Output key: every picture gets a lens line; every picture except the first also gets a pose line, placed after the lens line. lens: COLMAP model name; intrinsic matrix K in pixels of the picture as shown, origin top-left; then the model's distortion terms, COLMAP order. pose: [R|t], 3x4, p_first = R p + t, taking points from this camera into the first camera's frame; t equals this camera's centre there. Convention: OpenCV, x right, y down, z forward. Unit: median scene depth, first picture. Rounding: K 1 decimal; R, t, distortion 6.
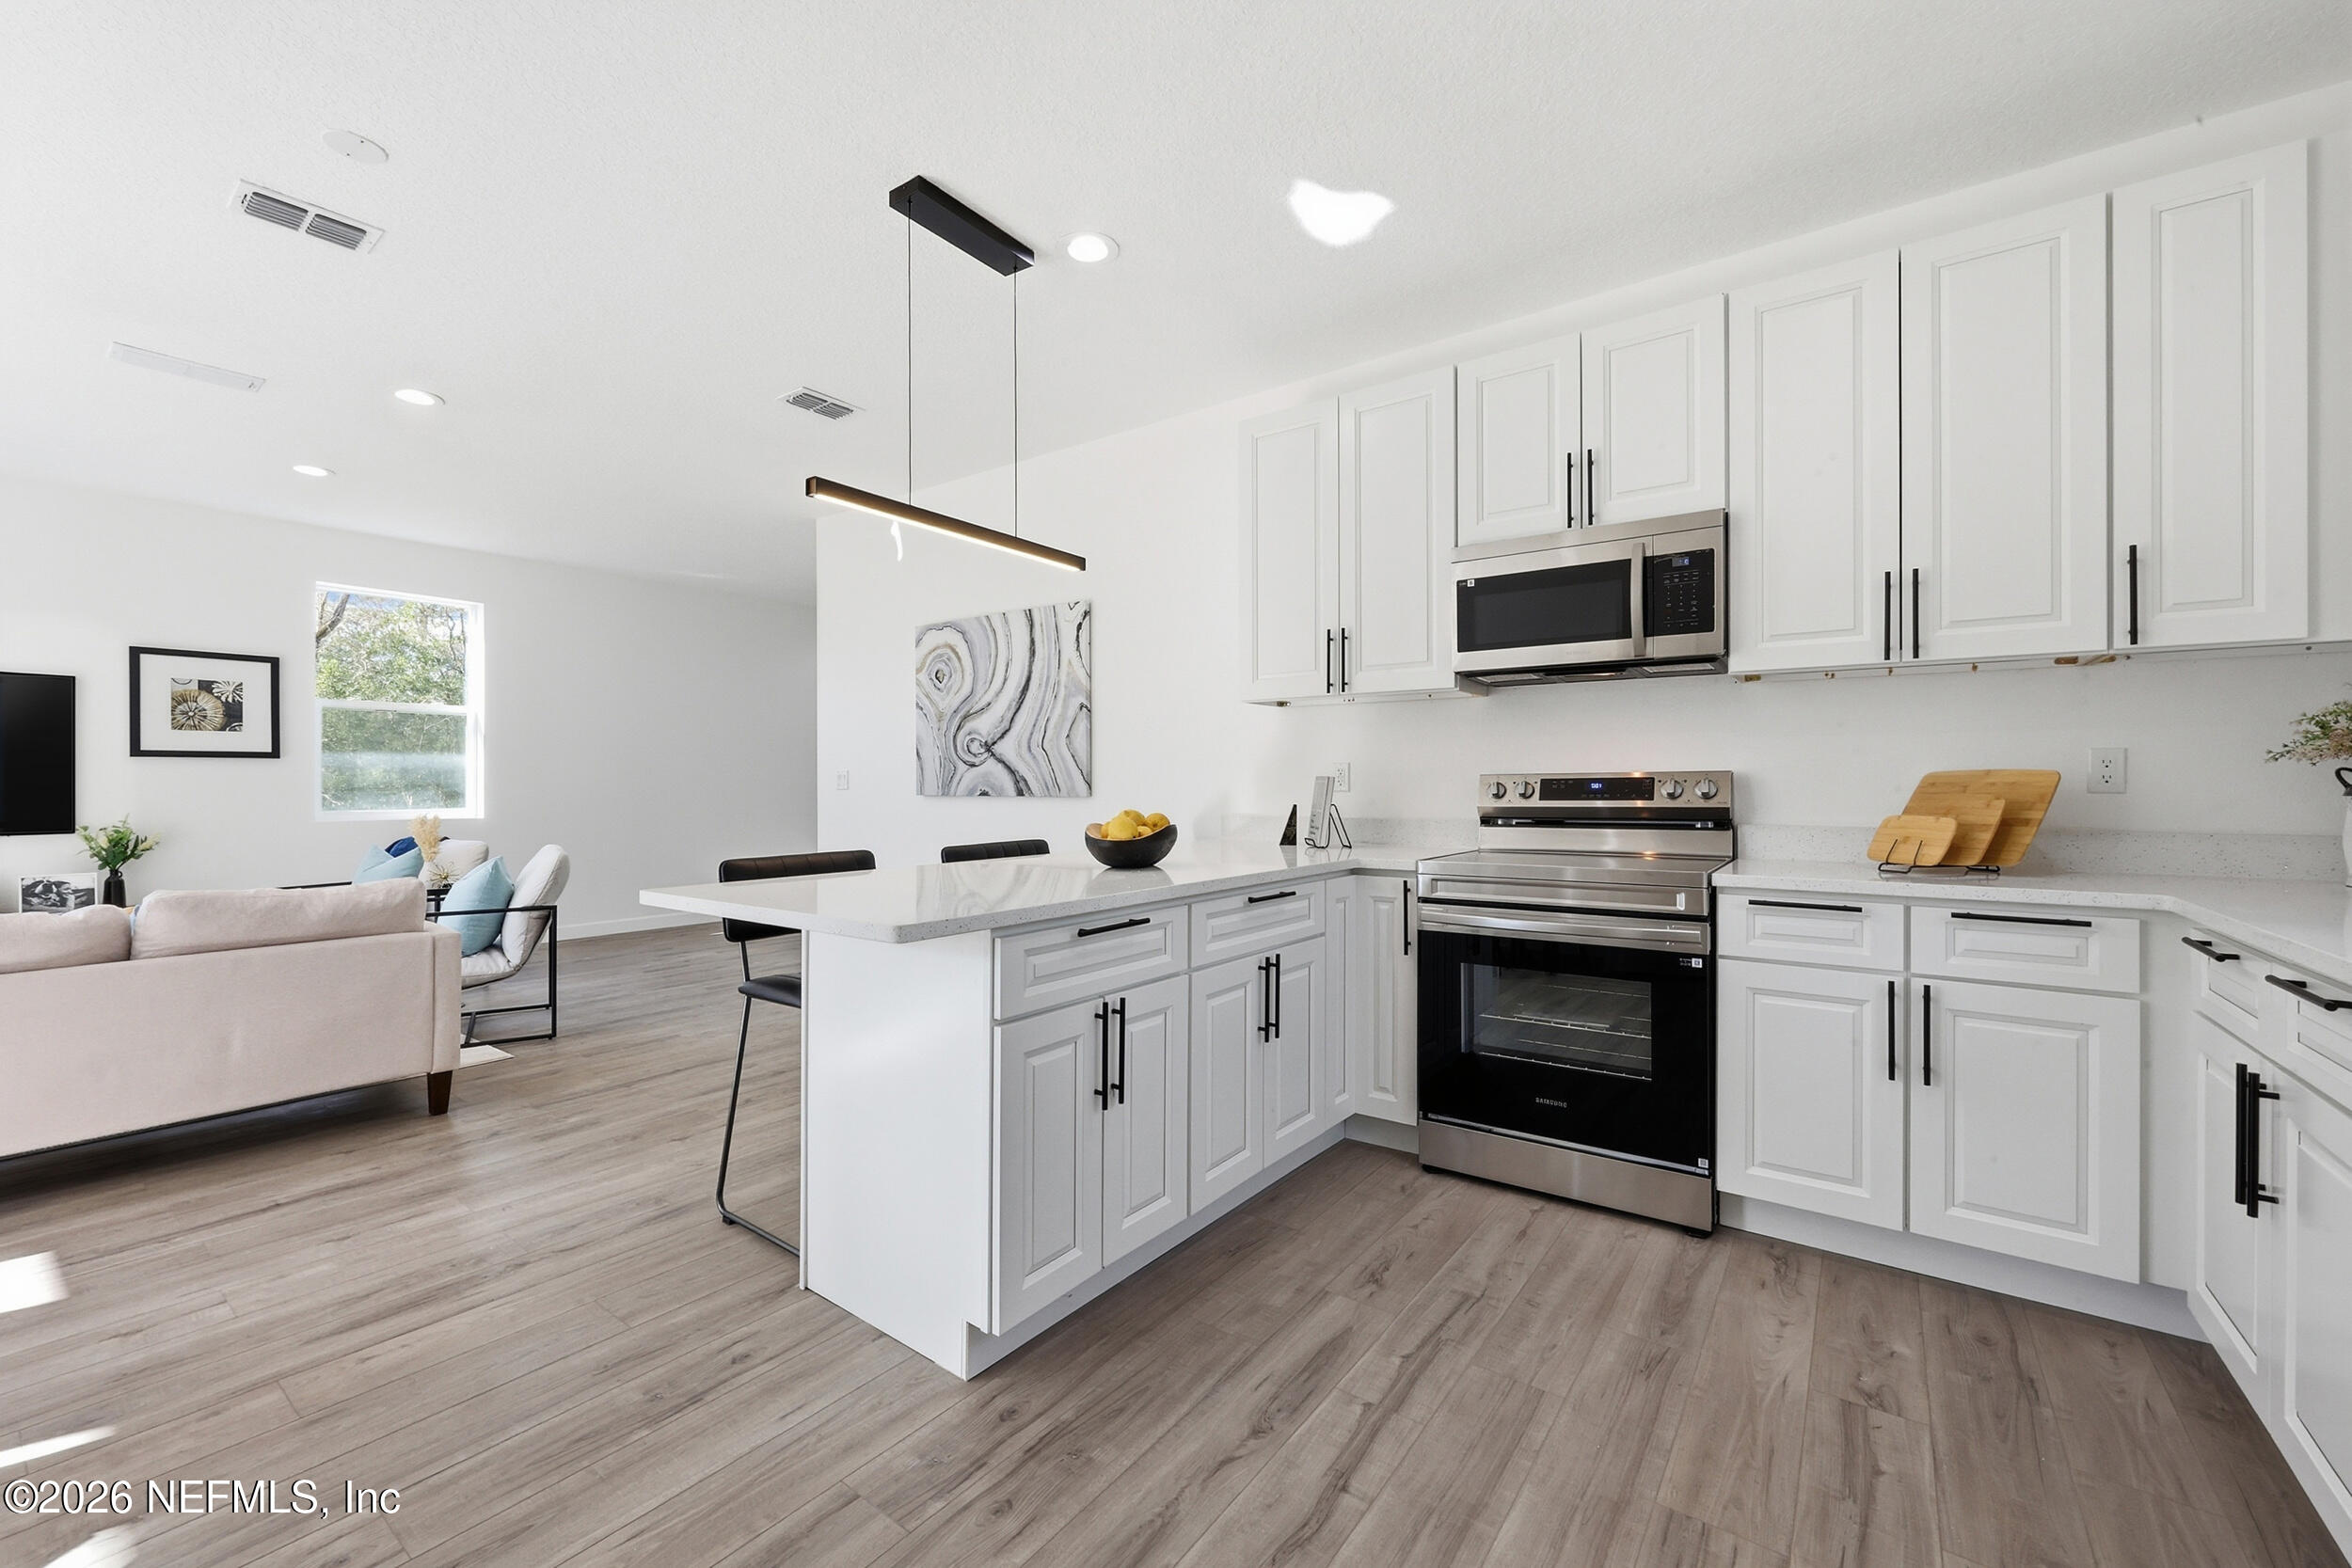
lens RADIAL K [[951.3, 0, 1171.7], [0, 951.3, 778.2], [0, 0, 1]] dist [-0.000189, -0.000018]
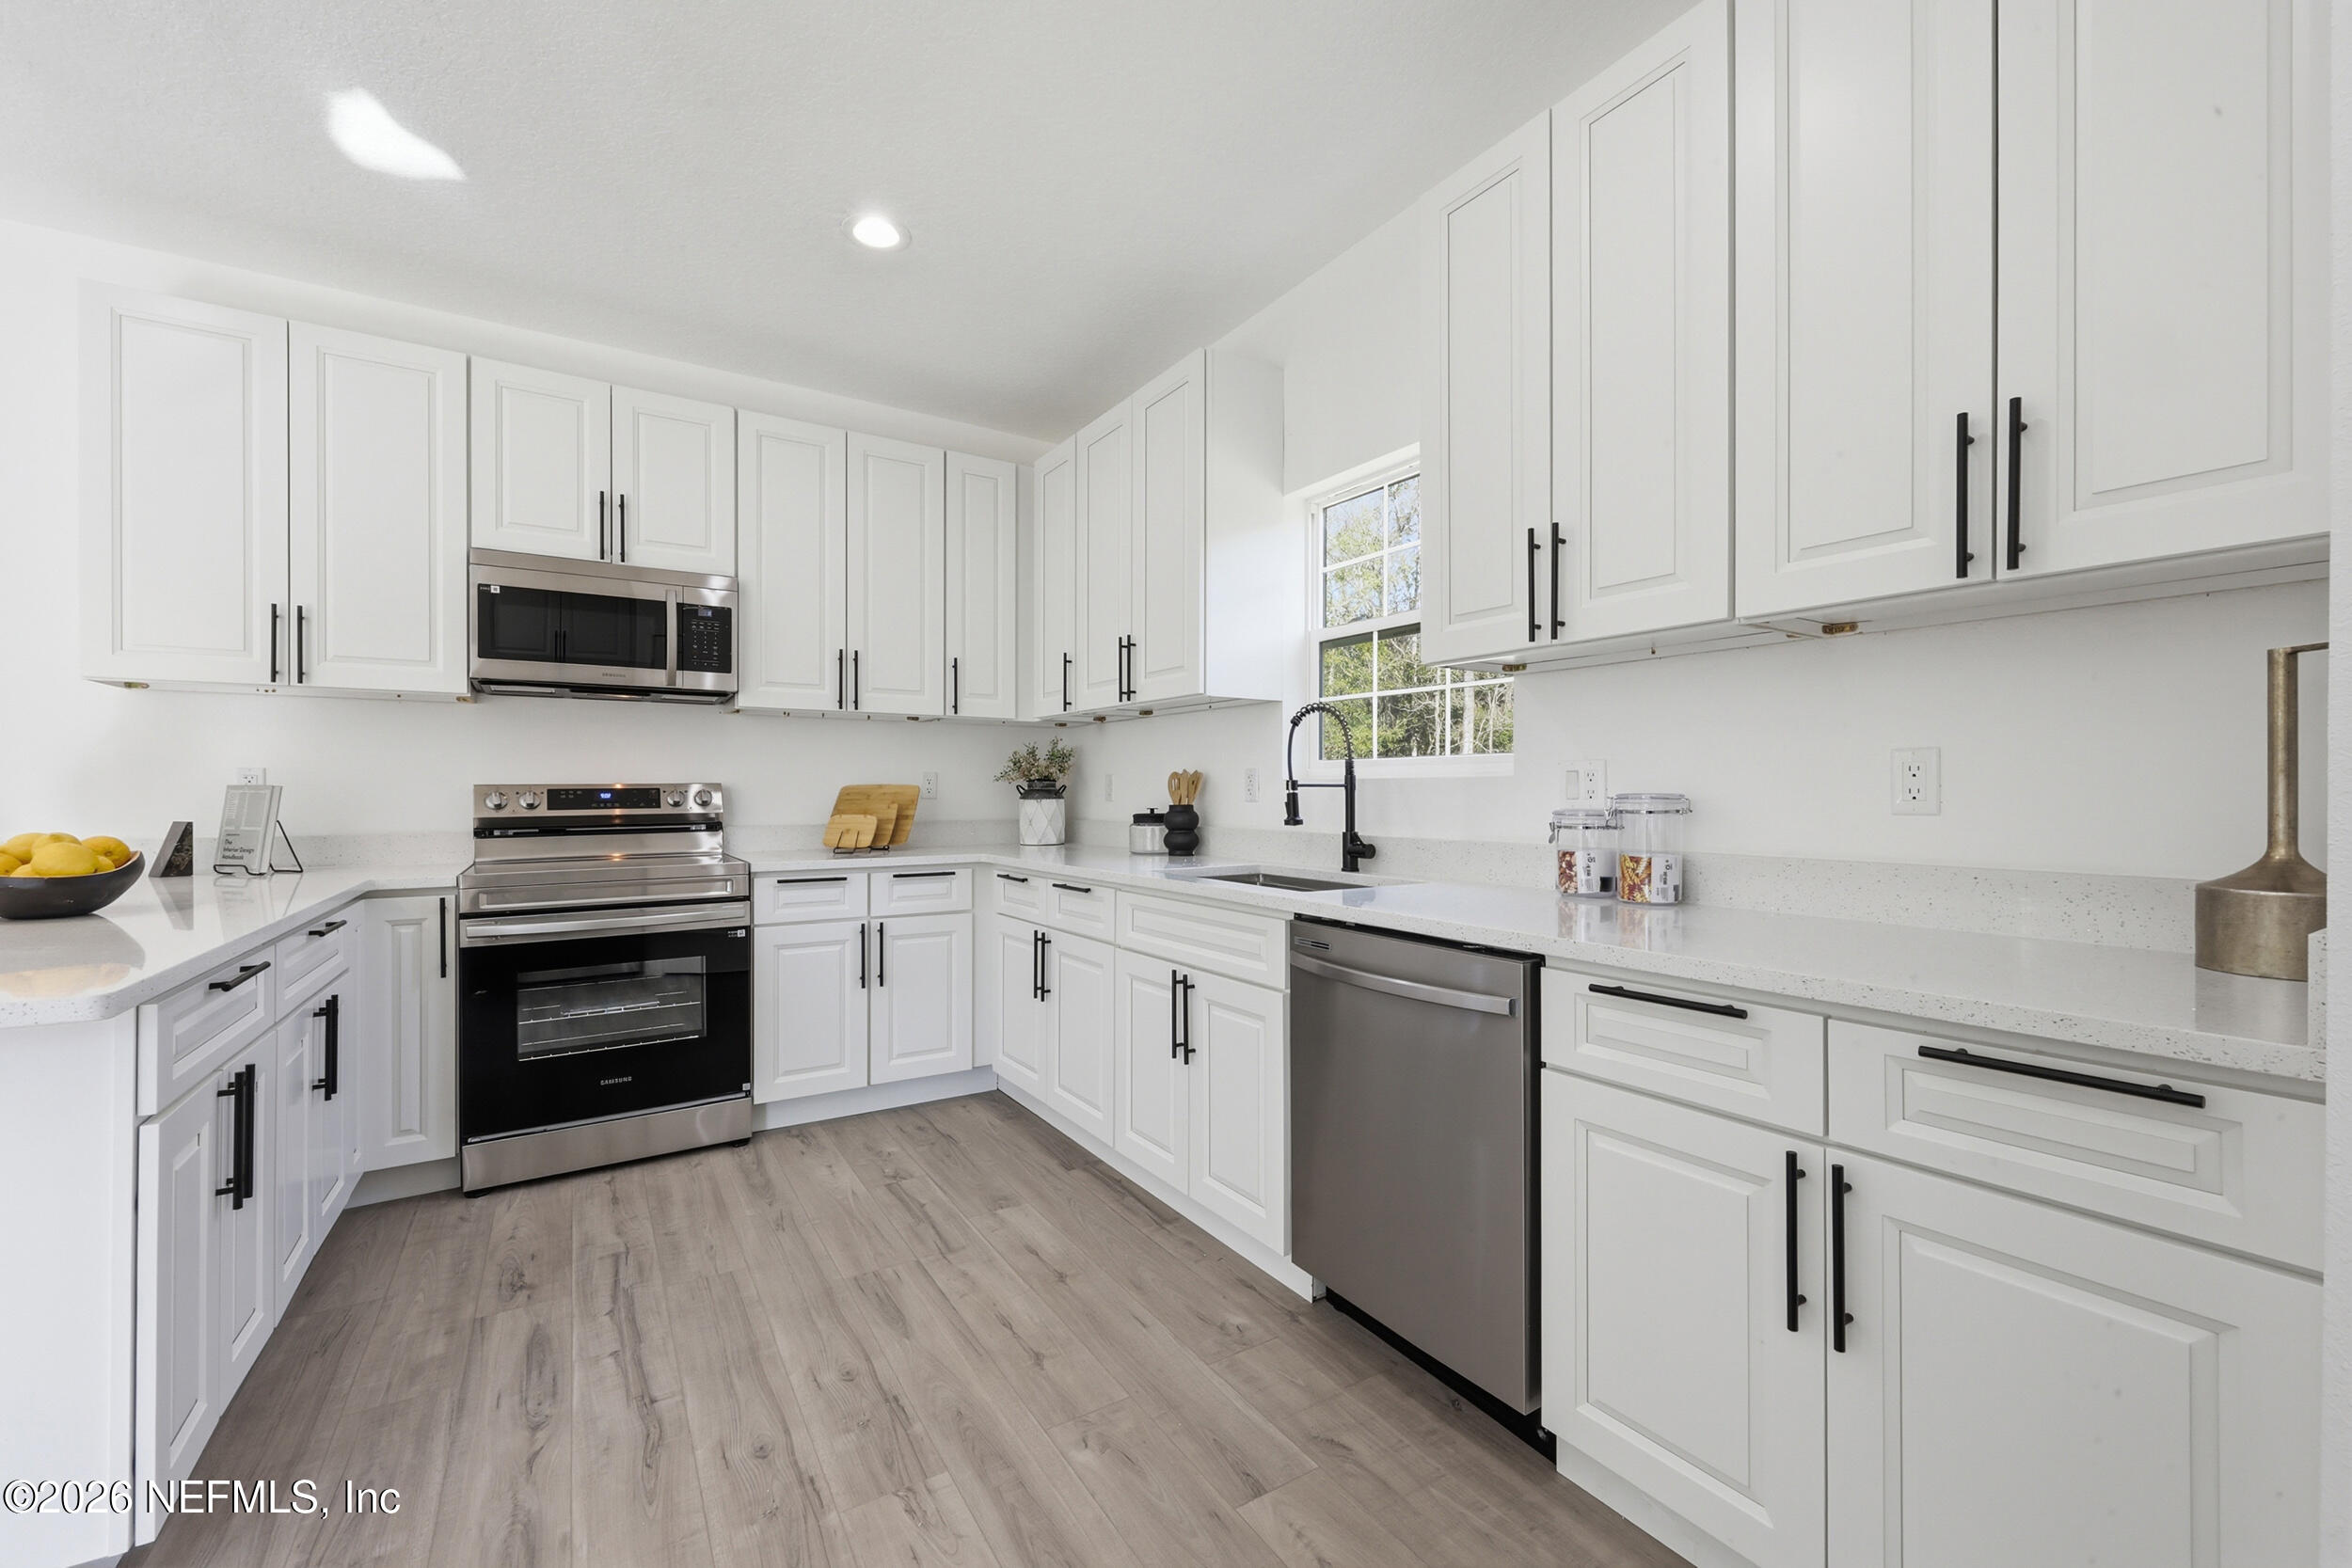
lens RADIAL K [[951.3, 0, 1175.8], [0, 951.3, 791.3], [0, 0, 1]] dist [-0.000189, -0.000018]
pose [[0.354311, 0.000708, 0.935128, -0.445556], [-0.003523, 0.999994, 0.000577, -0.000341], [-0.935121, -0.003499, 0.354311, -0.003646]]
